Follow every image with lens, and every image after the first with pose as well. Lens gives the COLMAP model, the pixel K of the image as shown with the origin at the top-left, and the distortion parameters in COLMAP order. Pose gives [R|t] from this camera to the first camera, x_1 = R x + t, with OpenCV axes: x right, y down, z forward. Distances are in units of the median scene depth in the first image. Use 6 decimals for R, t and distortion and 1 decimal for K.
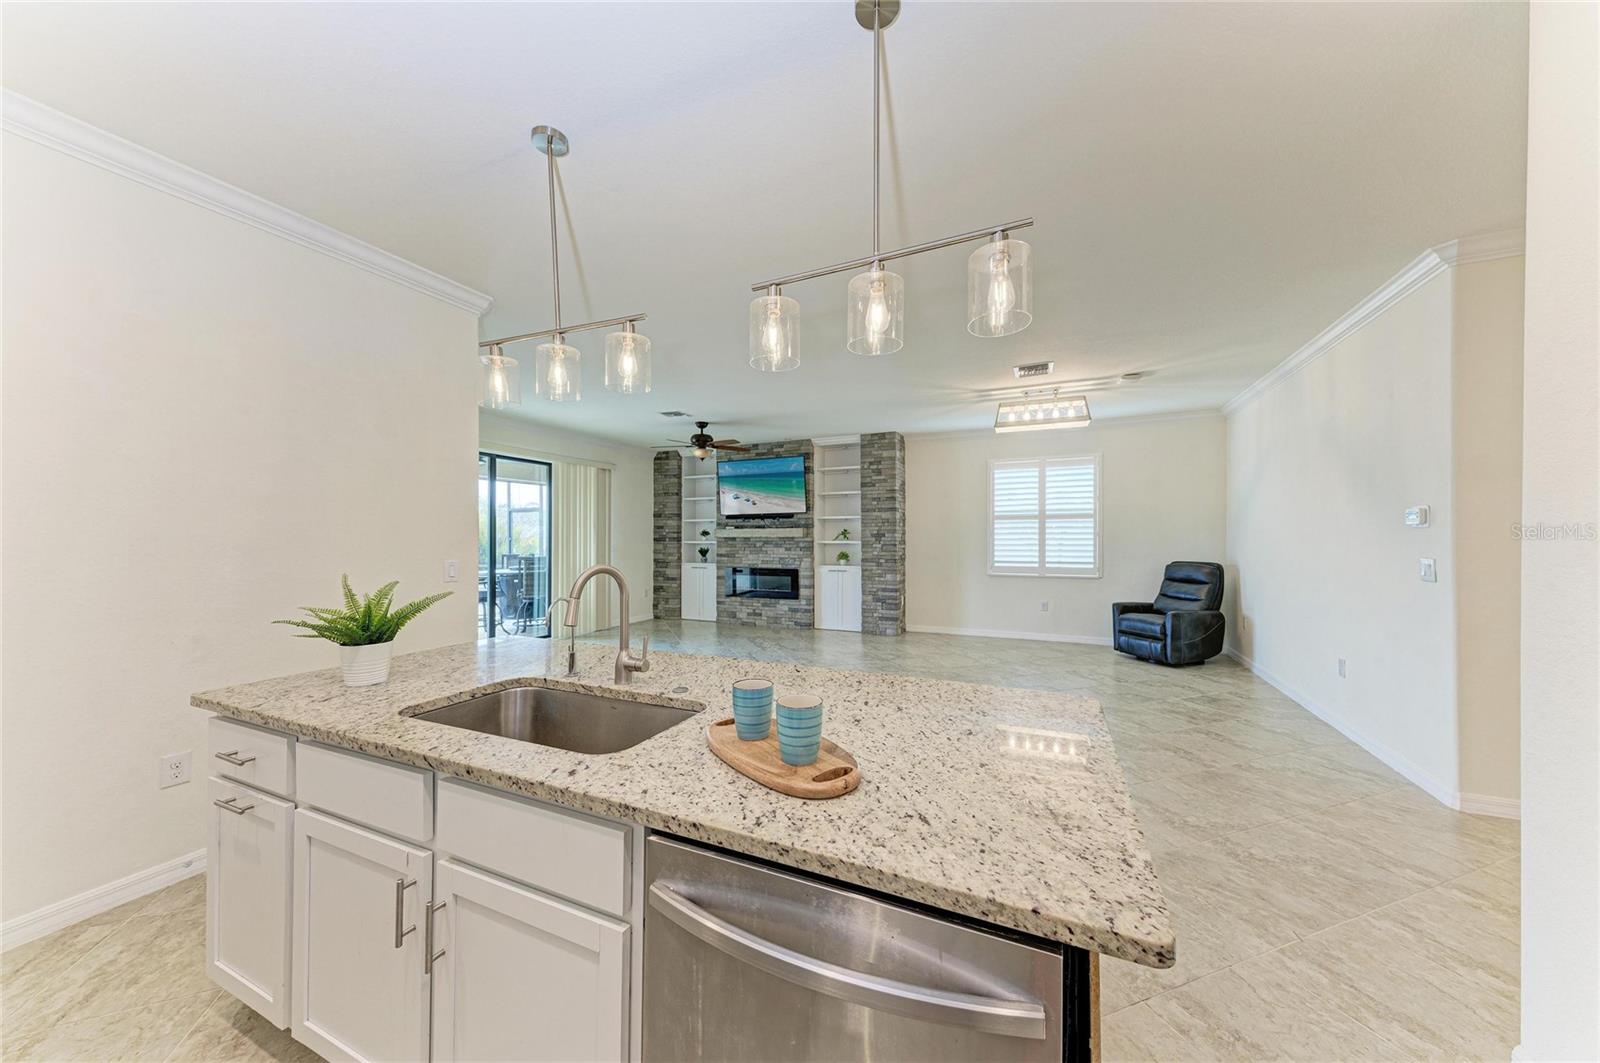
lens RADIAL K [[543.8, 0, 790.5], [0, 543.8, 544.0], [0, 0, 1]] dist [0.020020, -0.000003]
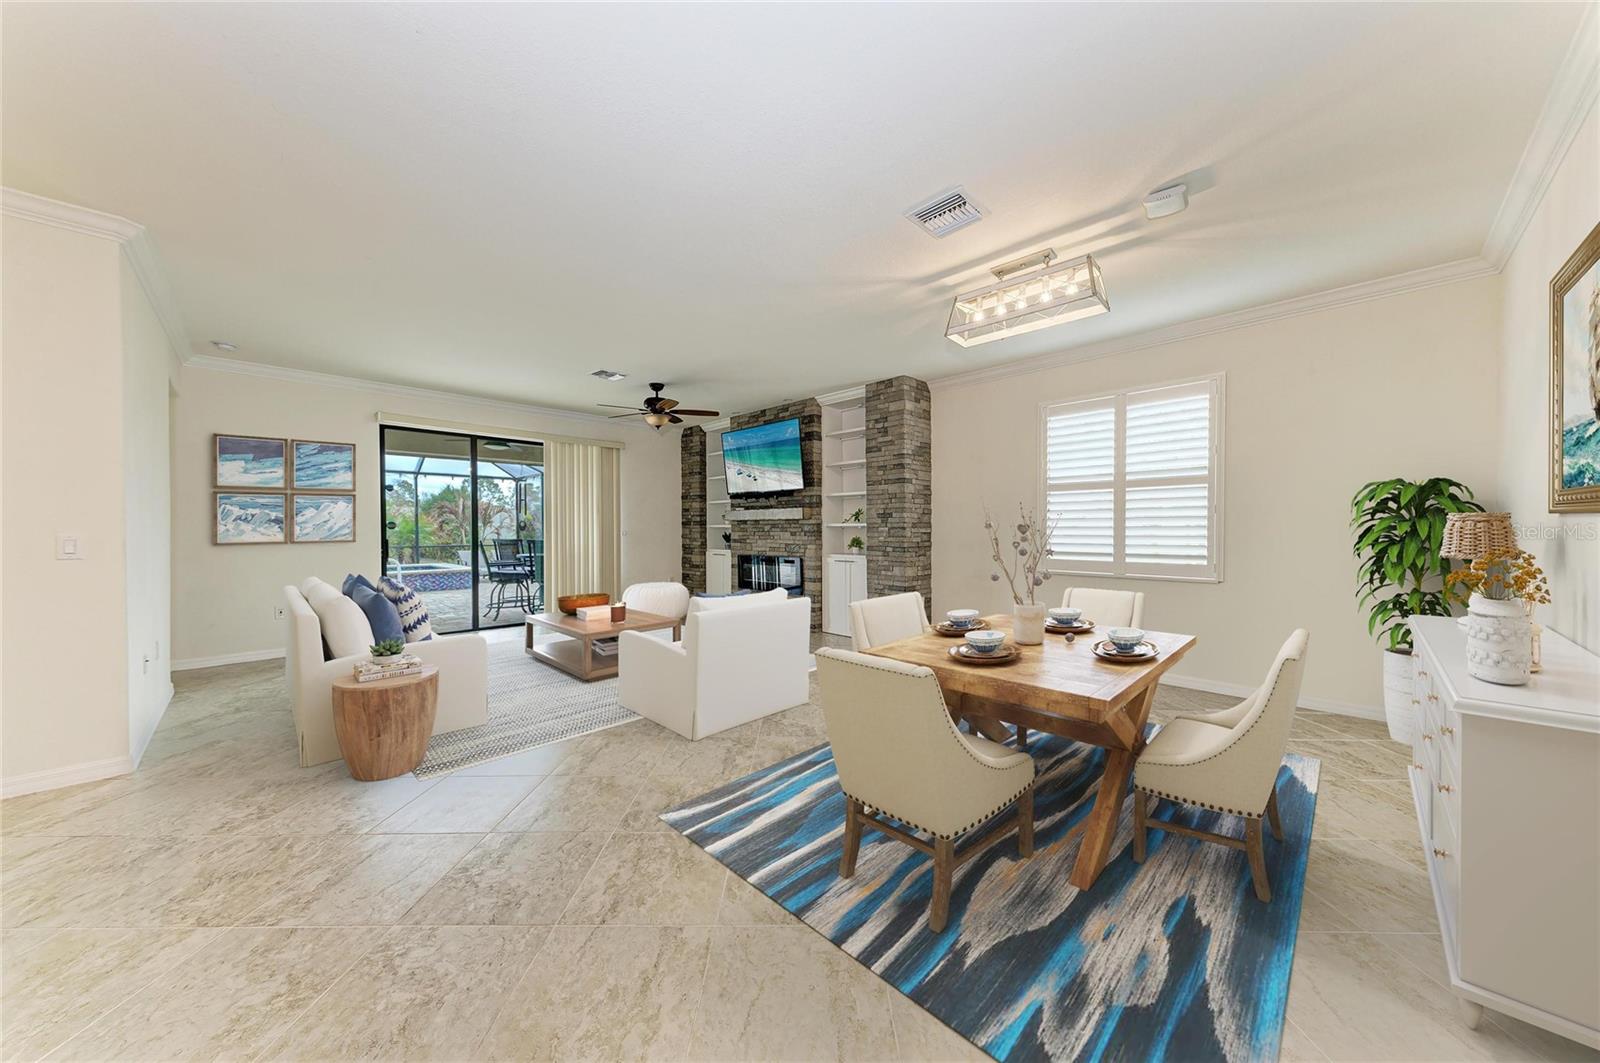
lens RADIAL K [[537.8, 0, 797.5], [0, 537.8, 540.5], [0, 0, 1]] dist [0.017766, 0.000044]
pose [[0.935422, 0.008927, -0.353420, 0.290044], [-0.004614, 0.999904, 0.013043, 0.009126], [0.353502, -0.010570, 0.935374, 0.235932]]
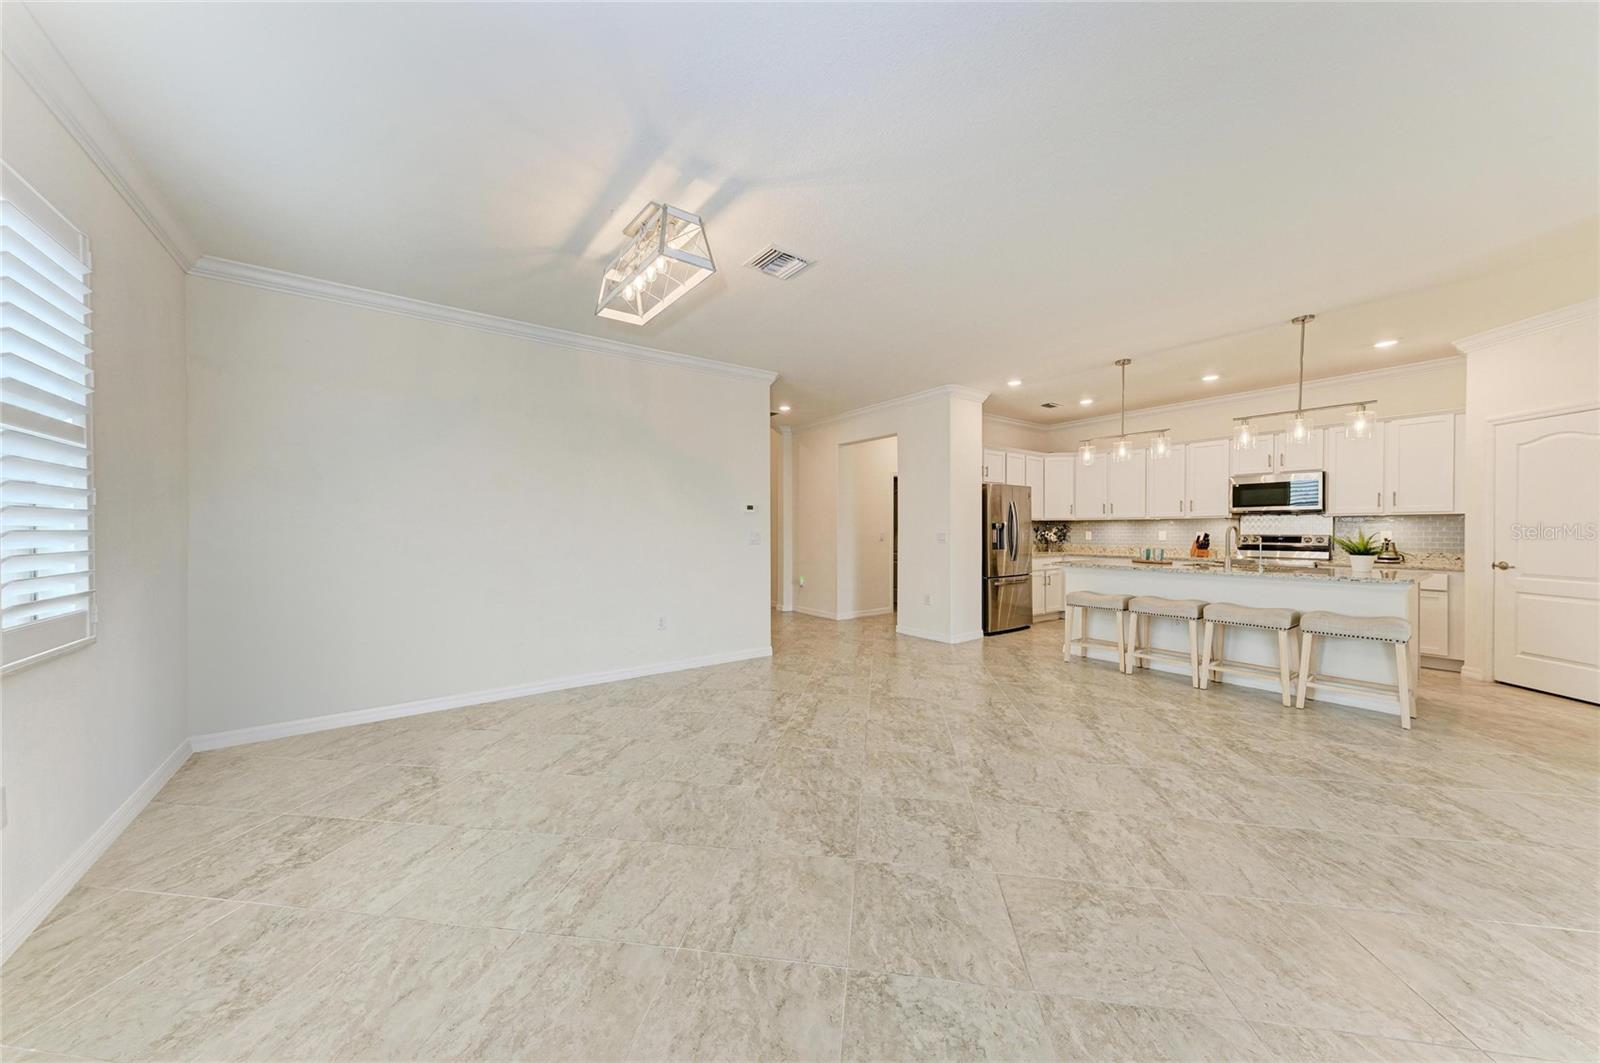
lens RADIAL K [[525.2, 0, 800.0], [0, 525.2, 531.5], [0, 0, 1]] dist [0.004044, -0.000085]
pose [[-0.875207, 0.004970, 0.483724, 0.061526], [0.011726, 0.999871, 0.010943, 0.003137], [-0.483607, 0.015250, -0.875152, 0.906964]]
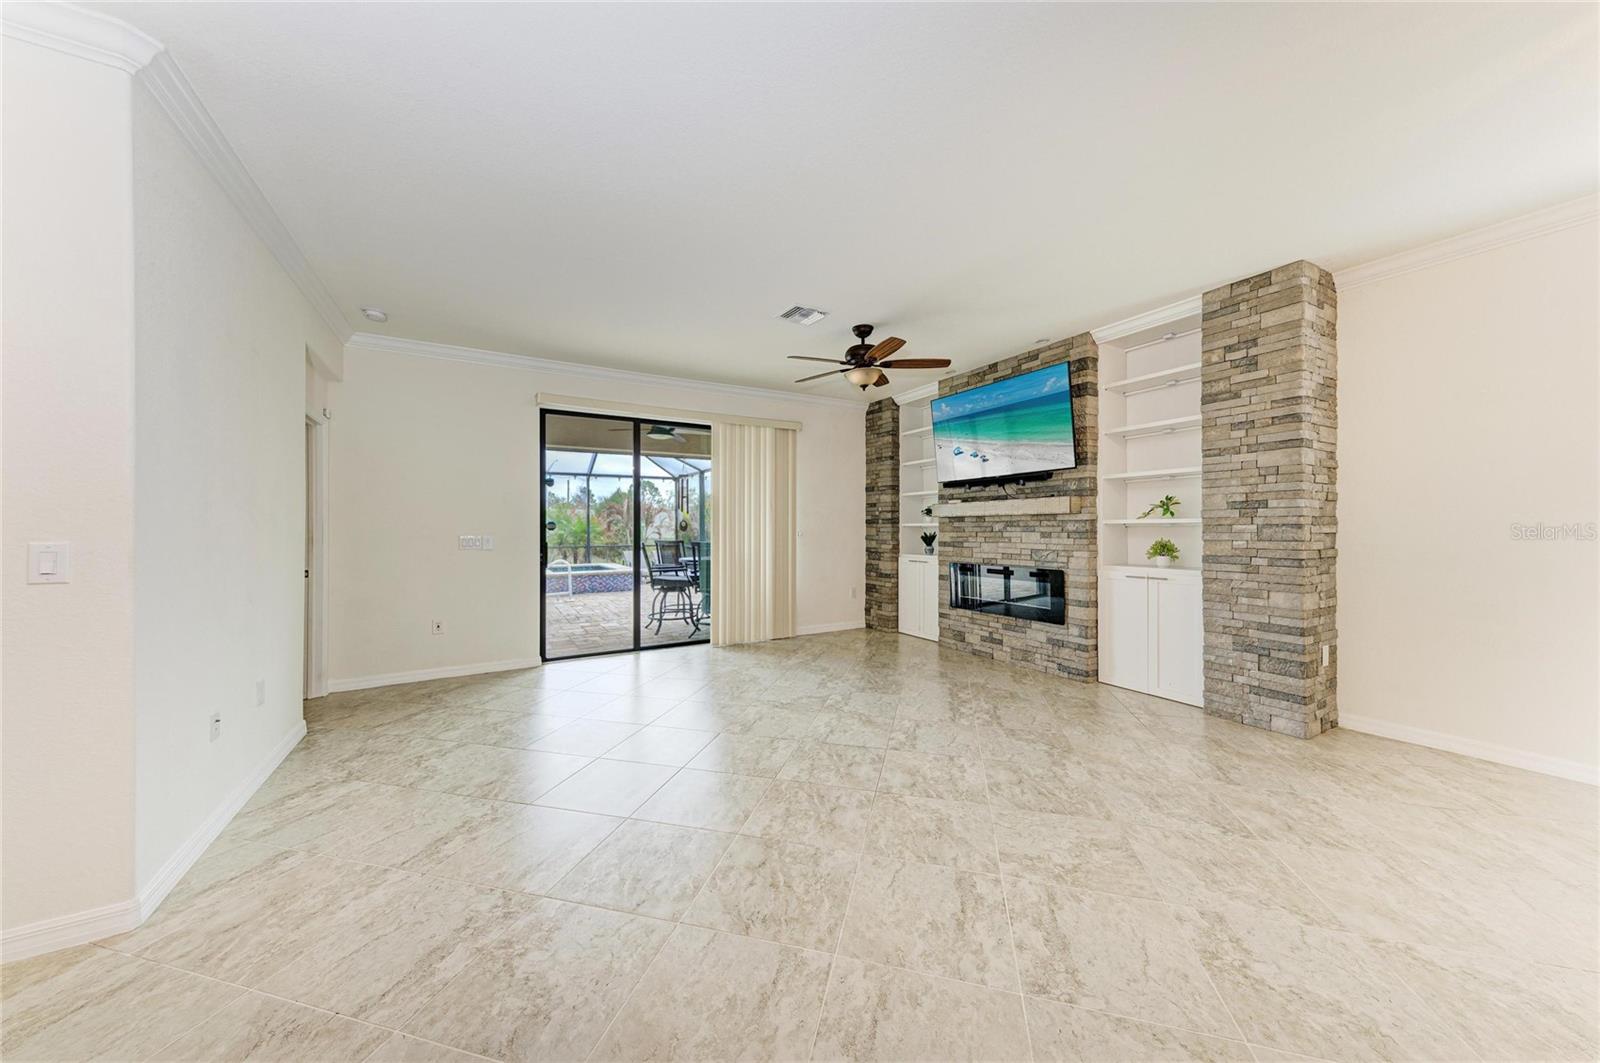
lens RADIAL K [[535.0, 0, 797.5], [0, 535.0, 531.8], [0, 0, 1]] dist [0.019051, -0.000055]
pose [[0.819495, 0.002398, -0.573082, 0.104387], [-0.003777, 0.999992, -0.001218, 0.007932], [0.573074, 0.003162, 0.819497, 0.385855]]
